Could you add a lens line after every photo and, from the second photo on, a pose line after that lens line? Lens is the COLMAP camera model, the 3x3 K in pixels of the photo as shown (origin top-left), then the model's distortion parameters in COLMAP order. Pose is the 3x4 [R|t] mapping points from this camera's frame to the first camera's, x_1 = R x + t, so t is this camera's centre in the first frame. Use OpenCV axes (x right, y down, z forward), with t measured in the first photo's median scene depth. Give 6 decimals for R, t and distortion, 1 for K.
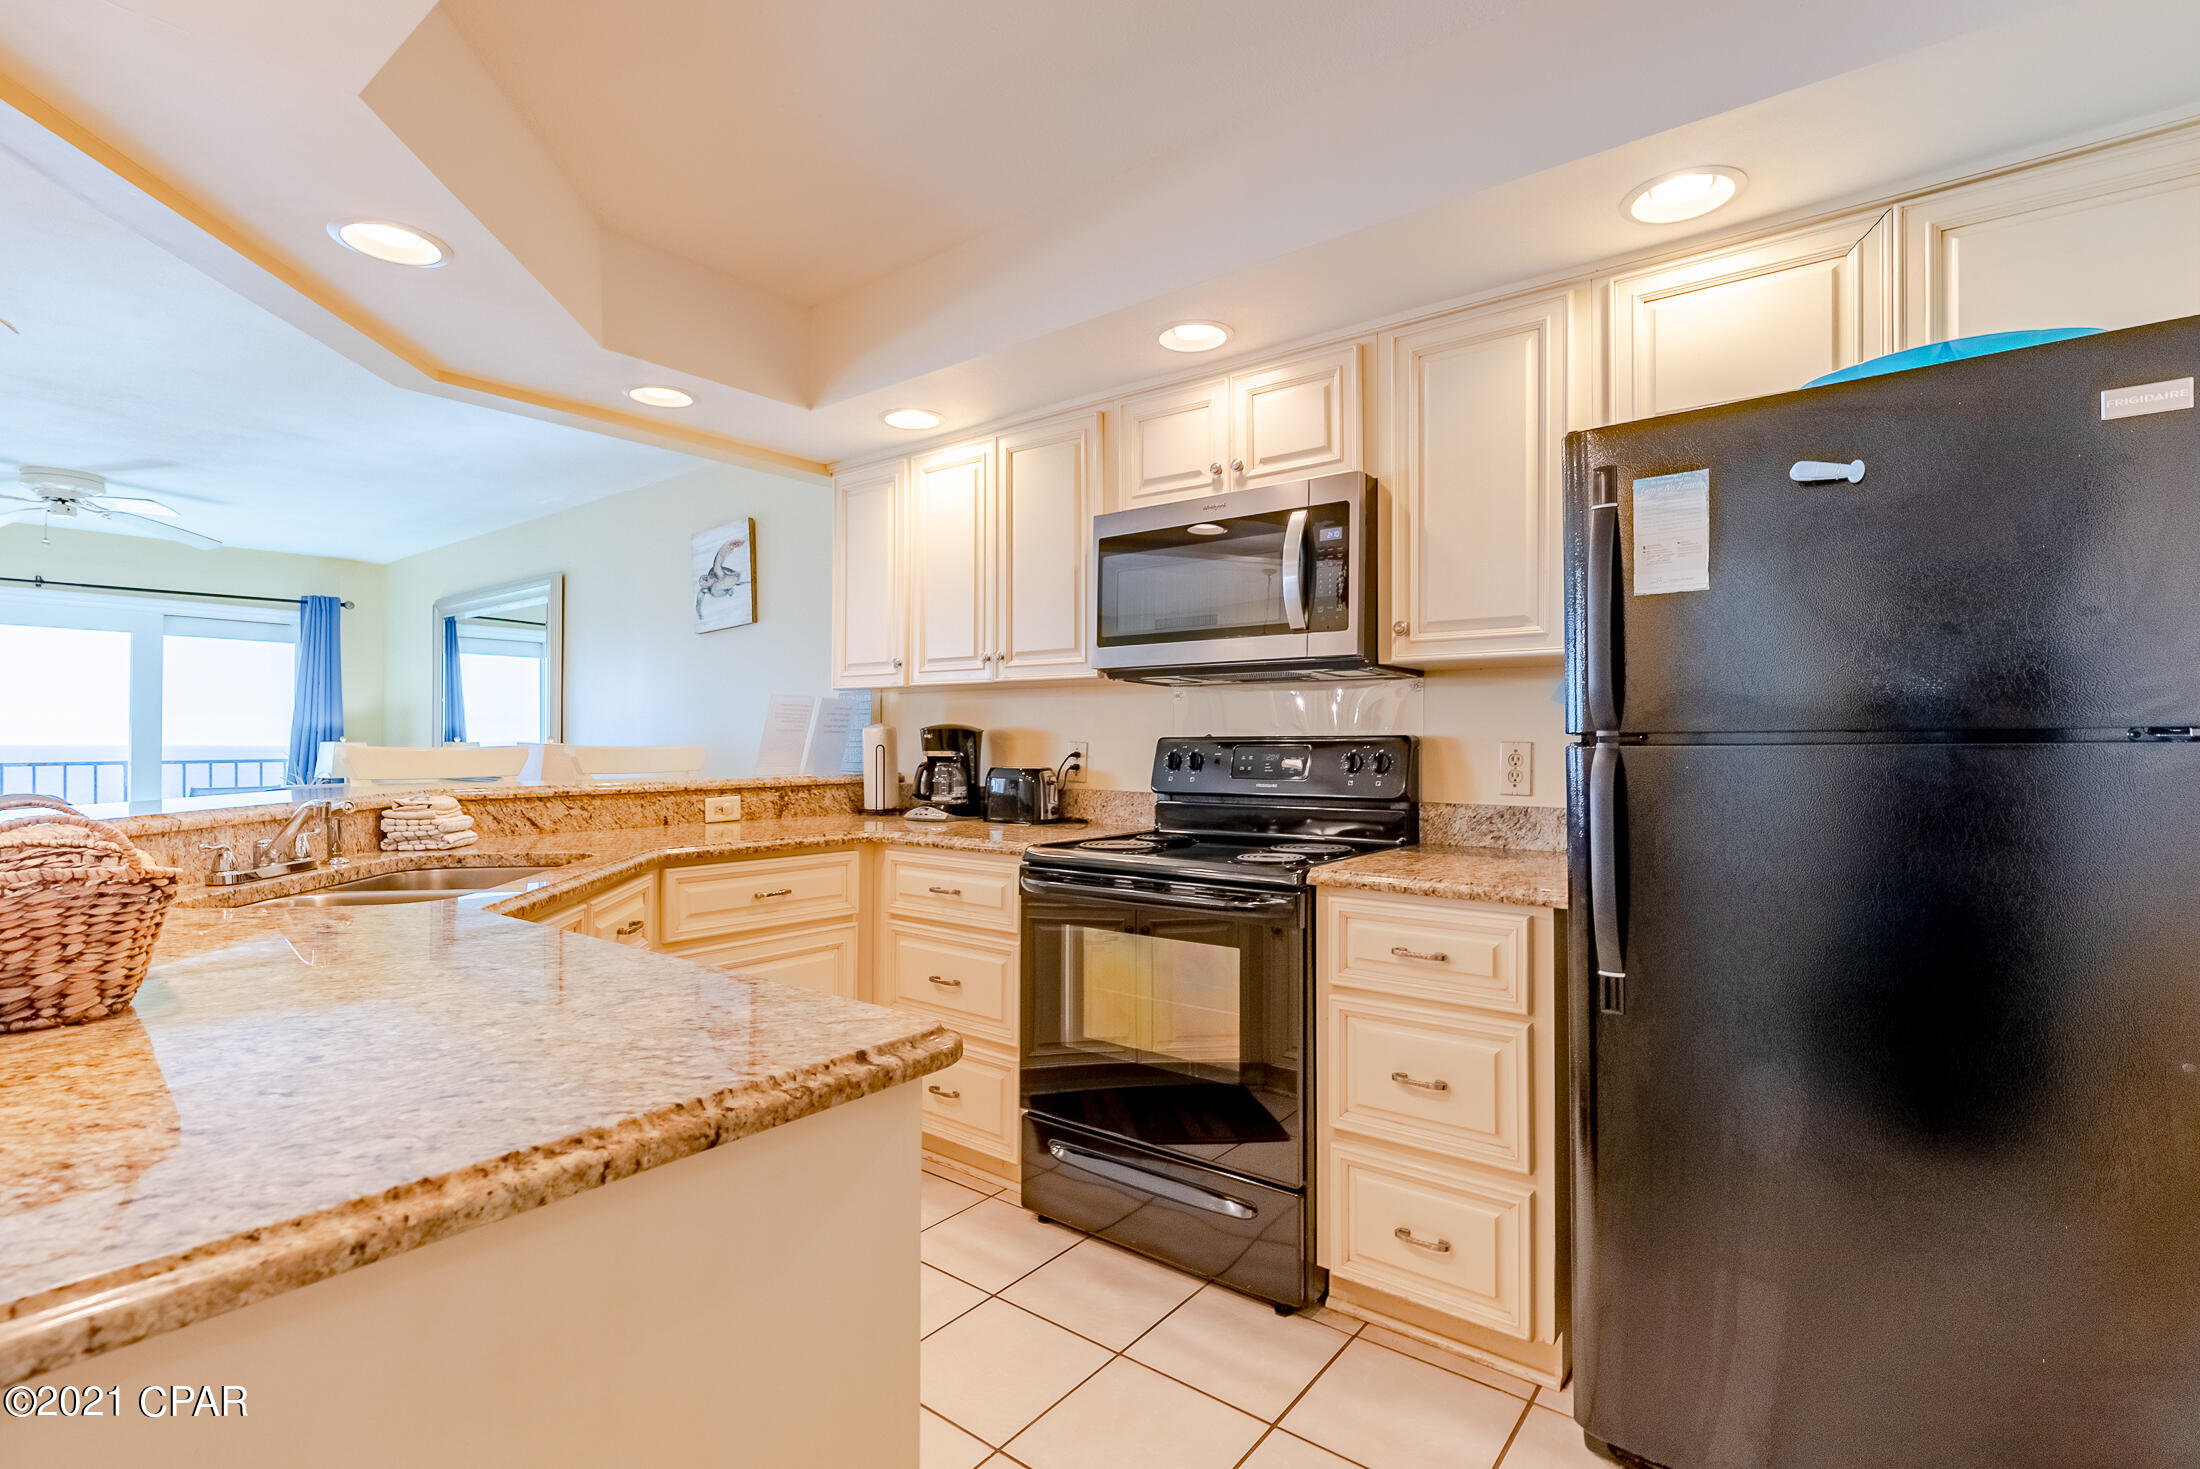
lens RADIAL K [[997.8, 0, 1105.9], [0, 997.8, 733.4], [0, 0, 1]] dist [-0.007030, 0.000547]
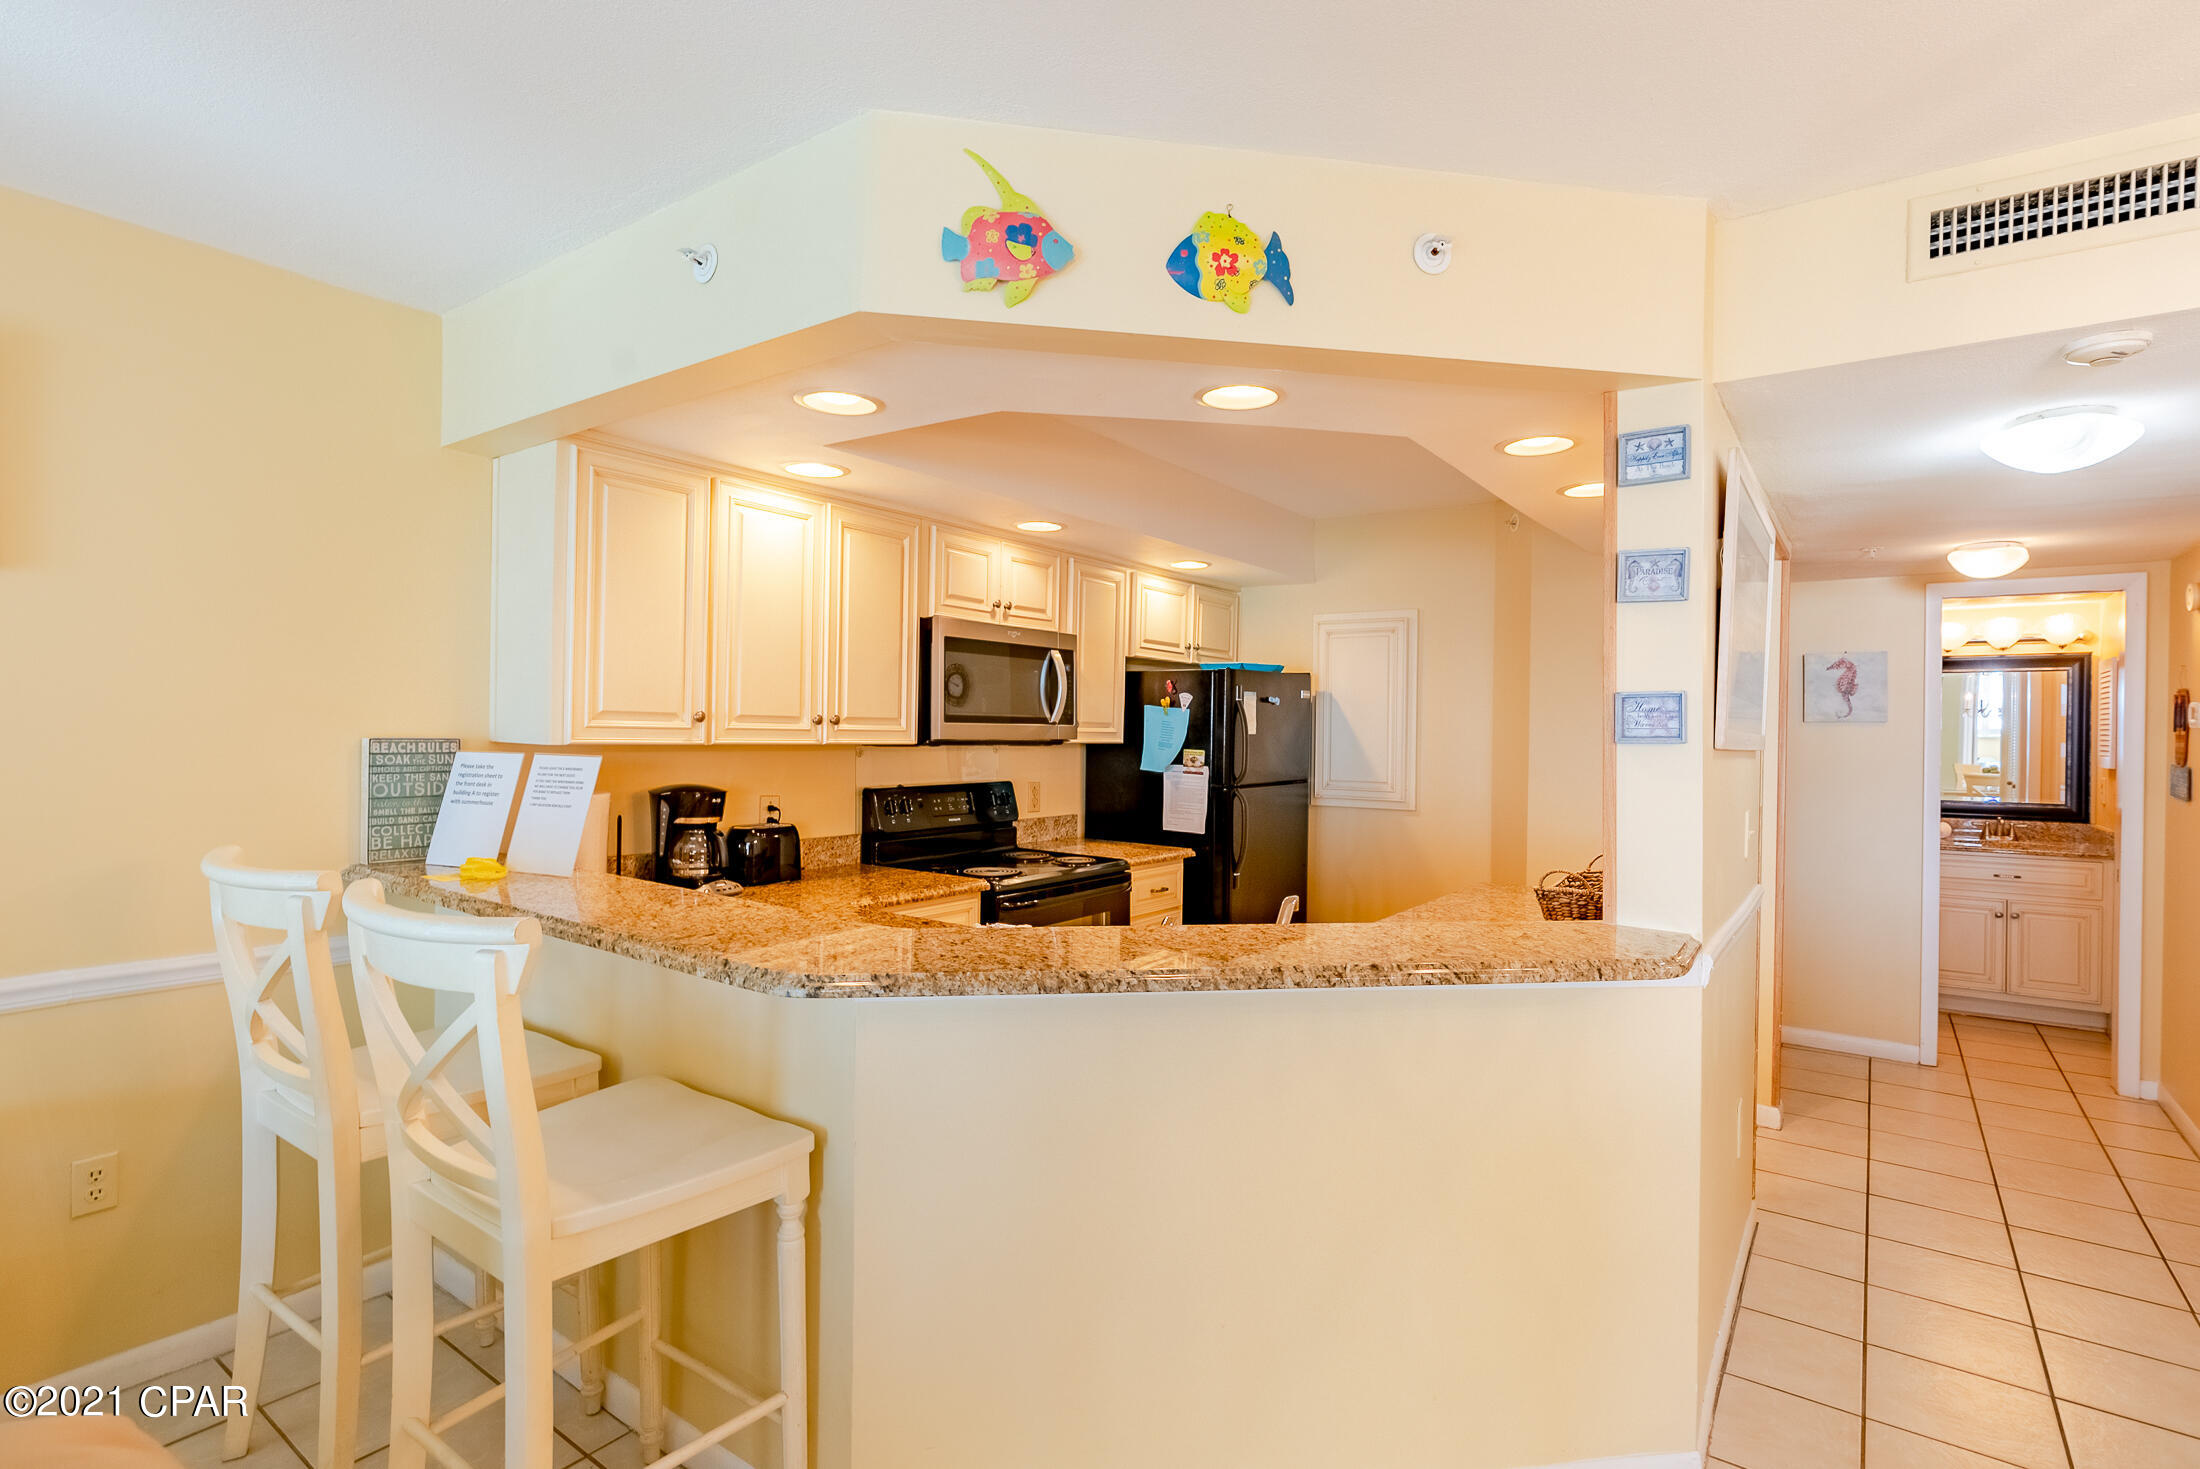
lens RADIAL K [[1049.5, 0, 1100.0], [0, 1049.5, 734.5], [0, 0, 1]] dist [-0.001112, -0.000403]
pose [[-0.015090, -0.007301, 0.999859, -1.136068], [-0.025755, 0.999644, 0.006911, -0.072348], [-0.999554, -0.025647, -0.015273, 0.693098]]
